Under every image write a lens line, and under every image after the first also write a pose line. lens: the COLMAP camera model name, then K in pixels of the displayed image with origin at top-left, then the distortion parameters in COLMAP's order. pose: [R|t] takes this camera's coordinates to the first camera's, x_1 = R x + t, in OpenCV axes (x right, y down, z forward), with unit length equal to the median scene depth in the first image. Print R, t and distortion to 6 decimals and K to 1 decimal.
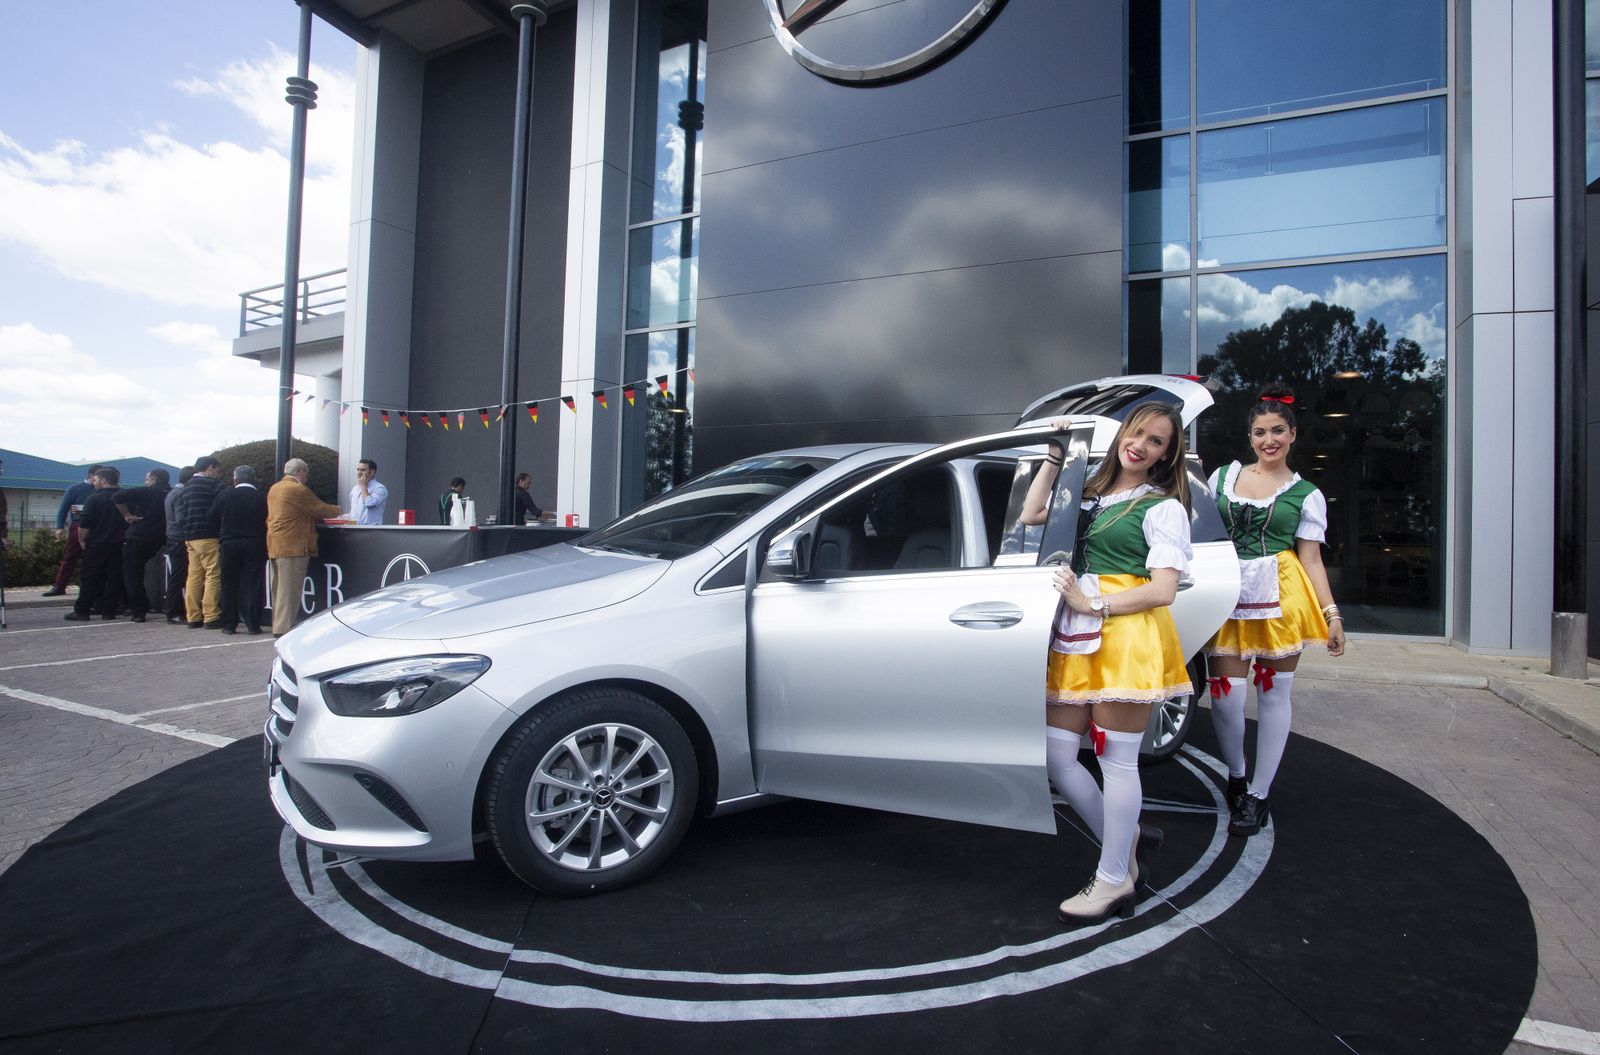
lens RADIAL K [[818.6, 0, 874.7], [0, 818.6, 527.1], [0, 0, 1]] dist [-0.055760, 0.021880]
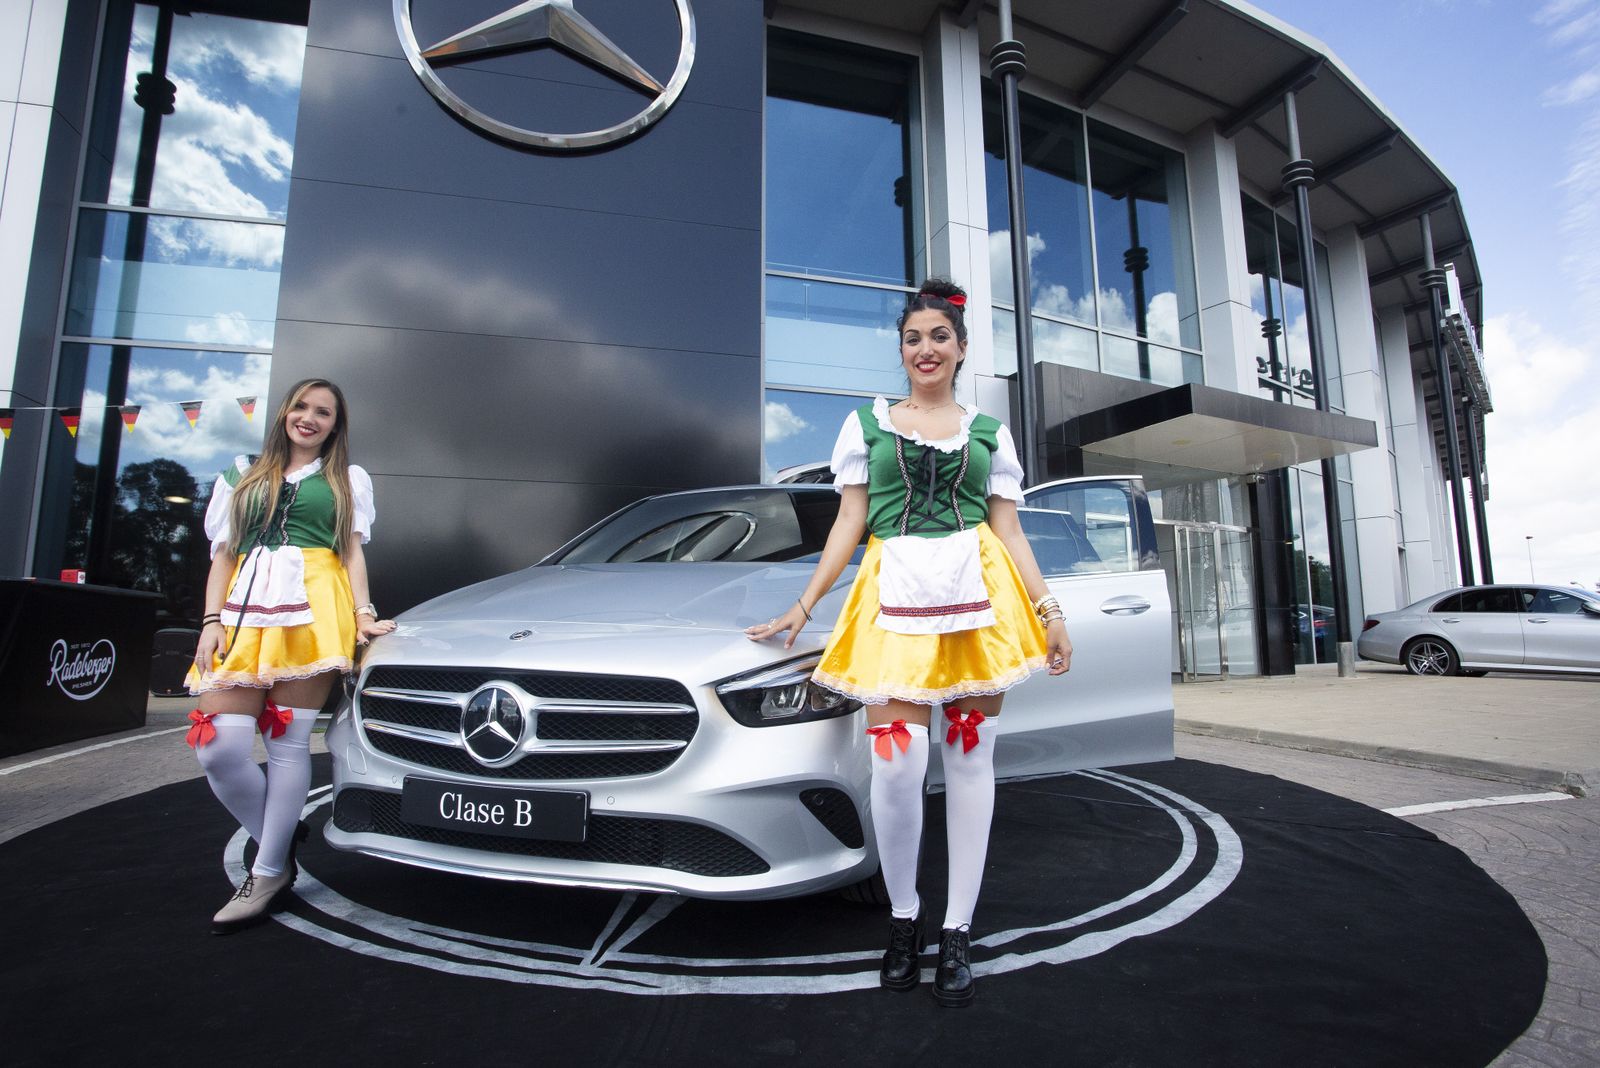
lens RADIAL K [[788.4, 0, 800.0], [0, 788.4, 534.0], [0, 0, 1]] dist [-0.065557, 0.021401]
pose [[0.777625, 0.057315, 0.626110, -0.859468], [0.014107, 0.993995, -0.108512, 0.096287], [-0.628570, 0.093214, 0.772147, 0.256946]]
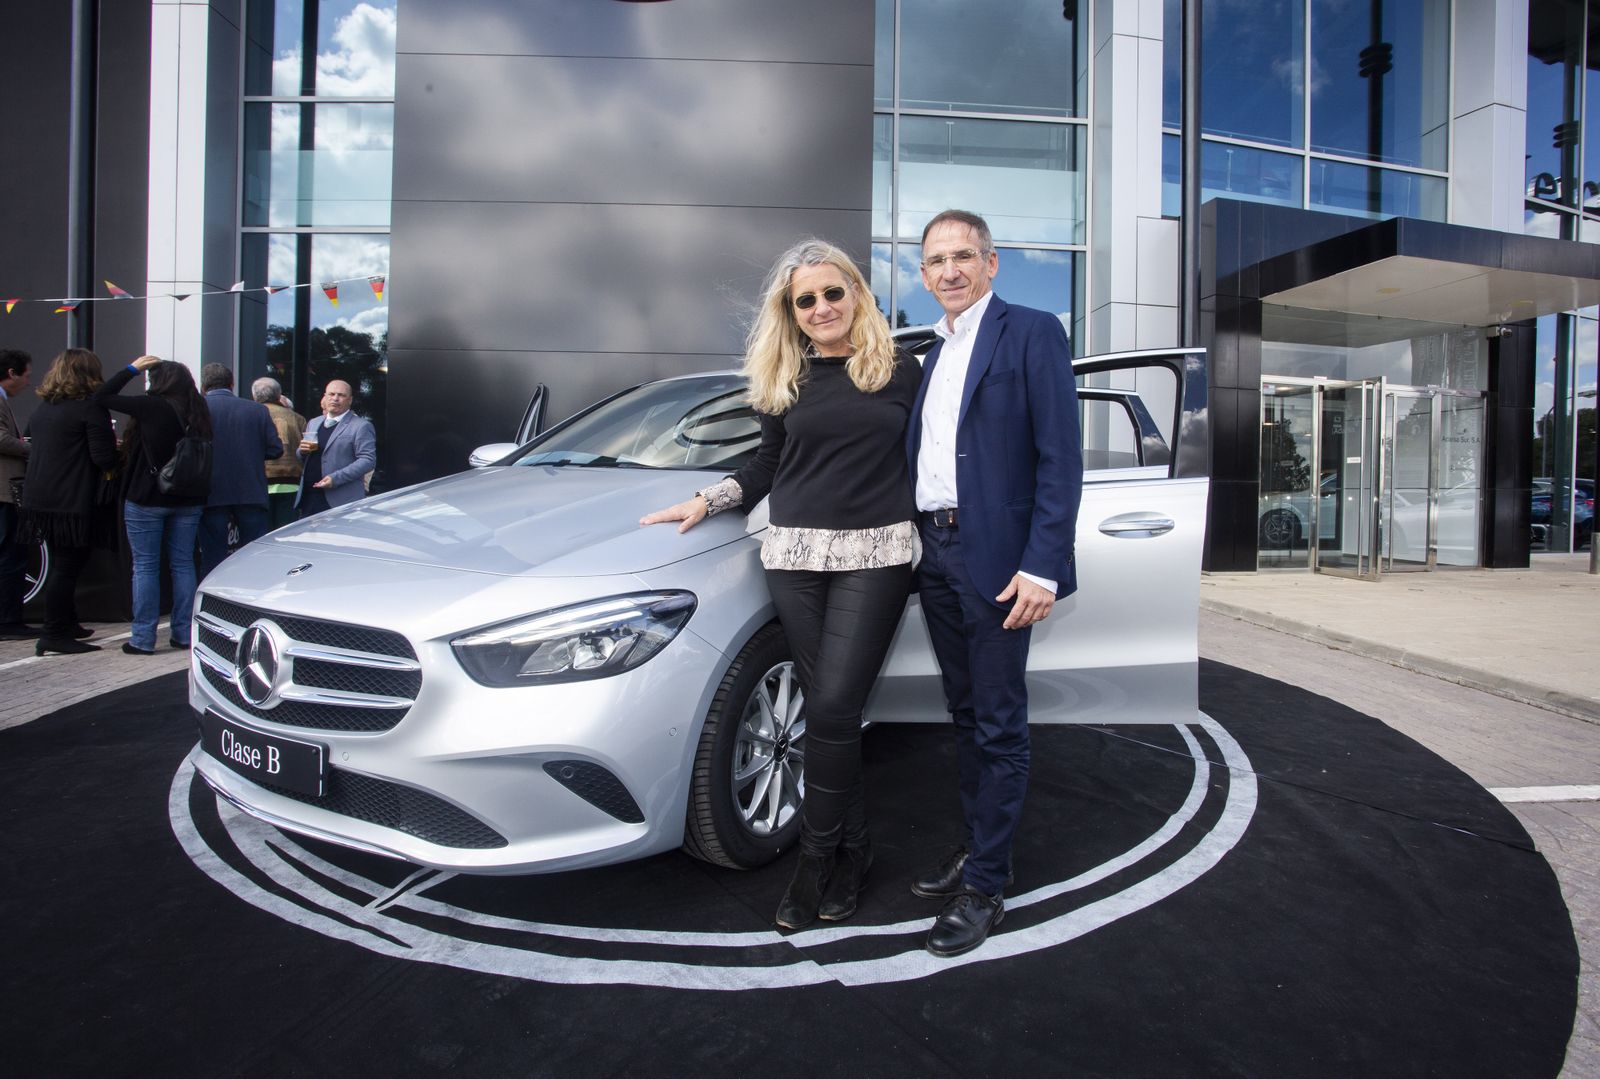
lens RADIAL K [[789.4, 0, 829.2], [0, 789.4, 503.9], [0, 0, 1]] dist [-0.055570, 0.017643]
pose [[0.894584, -0.014424, 0.446666, -0.537018], [-0.000515, 0.999445, 0.033308, 0.036174], [-0.446899, -0.030027, 0.894080, 0.189749]]
